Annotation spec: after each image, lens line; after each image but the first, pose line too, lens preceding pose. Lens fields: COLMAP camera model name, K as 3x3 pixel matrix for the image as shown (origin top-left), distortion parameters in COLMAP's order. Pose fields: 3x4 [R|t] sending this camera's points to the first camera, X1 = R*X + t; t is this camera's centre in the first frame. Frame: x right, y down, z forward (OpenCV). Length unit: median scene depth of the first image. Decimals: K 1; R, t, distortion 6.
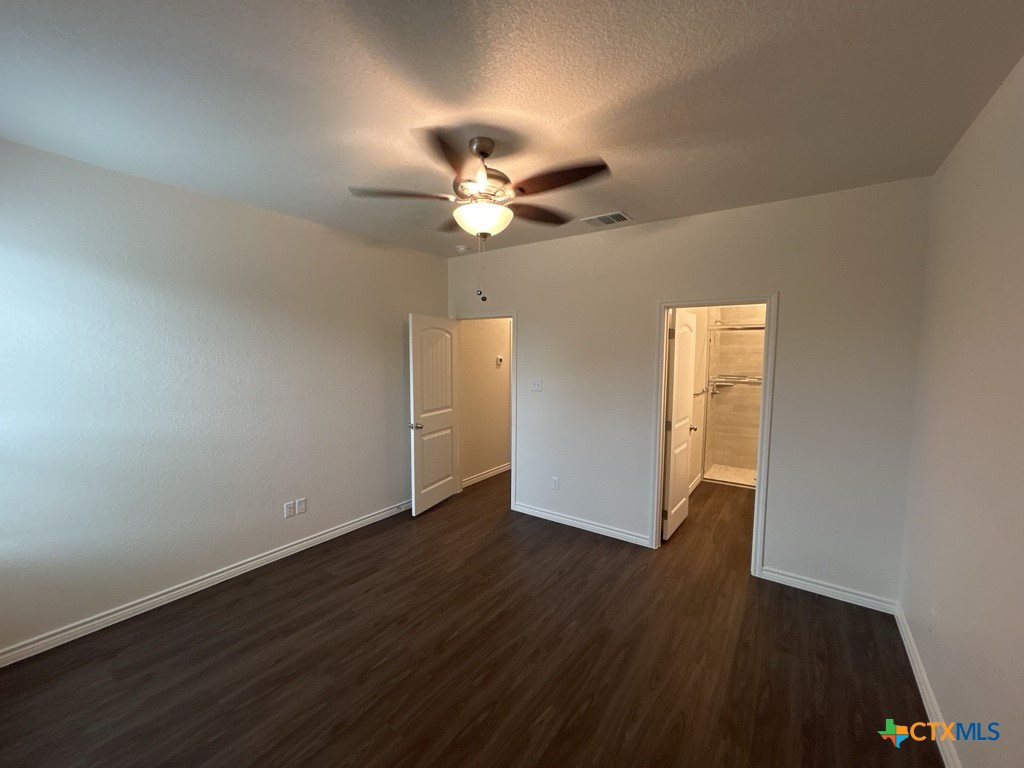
lens RADIAL K [[410.7, 0, 513.4], [0, 410.7, 384.9], [0, 0, 1]] dist [-0.002790, 0.000897]
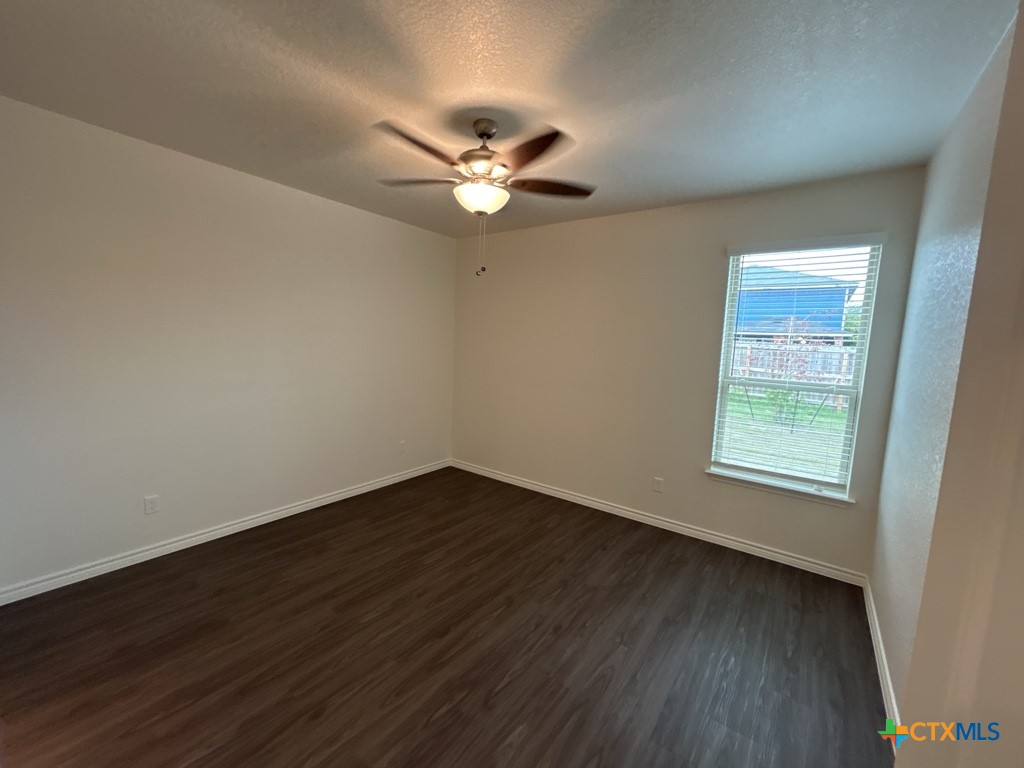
lens RADIAL K [[415.4, 0, 512.5], [0, 415.4, 382.3], [0, 0, 1]] dist [-0.001843, 0.000140]
pose [[-0.998611, -0.049334, 0.018502, -0.172261], [-0.045064, 0.981656, 0.185260, -0.118903], [-0.027303, 0.184169, -0.982515, 1.883274]]
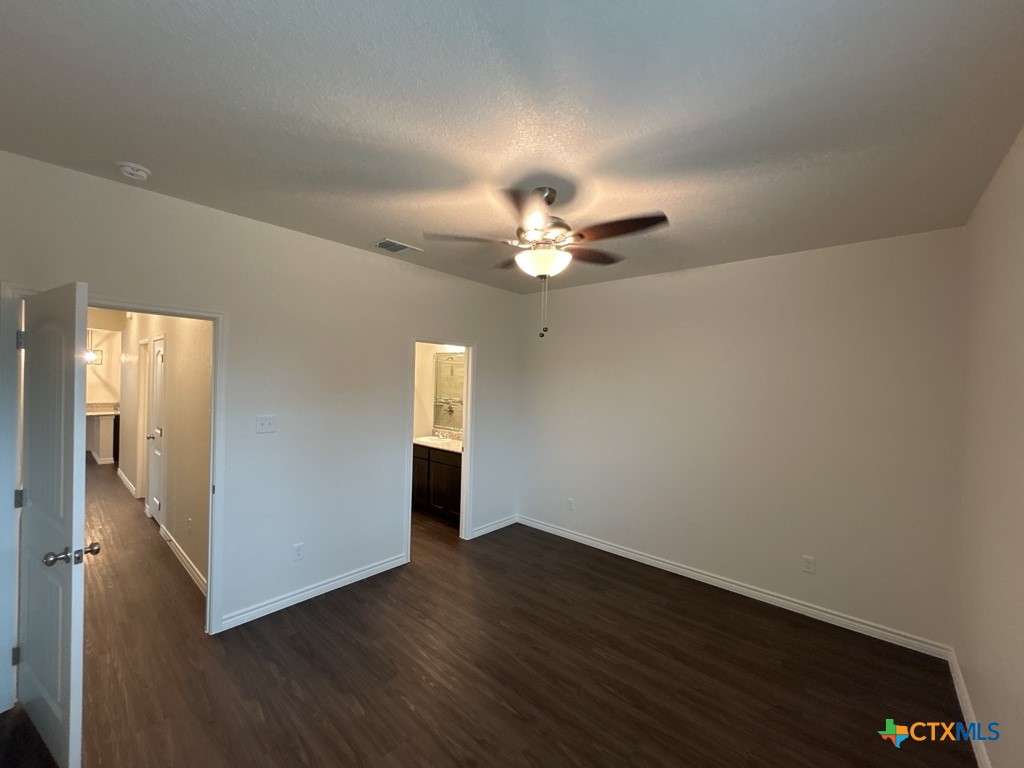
lens RADIAL K [[410.7, 0, 513.4], [0, 410.7, 384.9], [0, 0, 1]] dist [-0.002790, 0.000897]
pose [[0.105962, -0.013128, 0.994284, -1.009763], [0.055418, 0.998437, 0.007277, -0.082029], [-0.992825, 0.054330, 0.106524, 0.857844]]
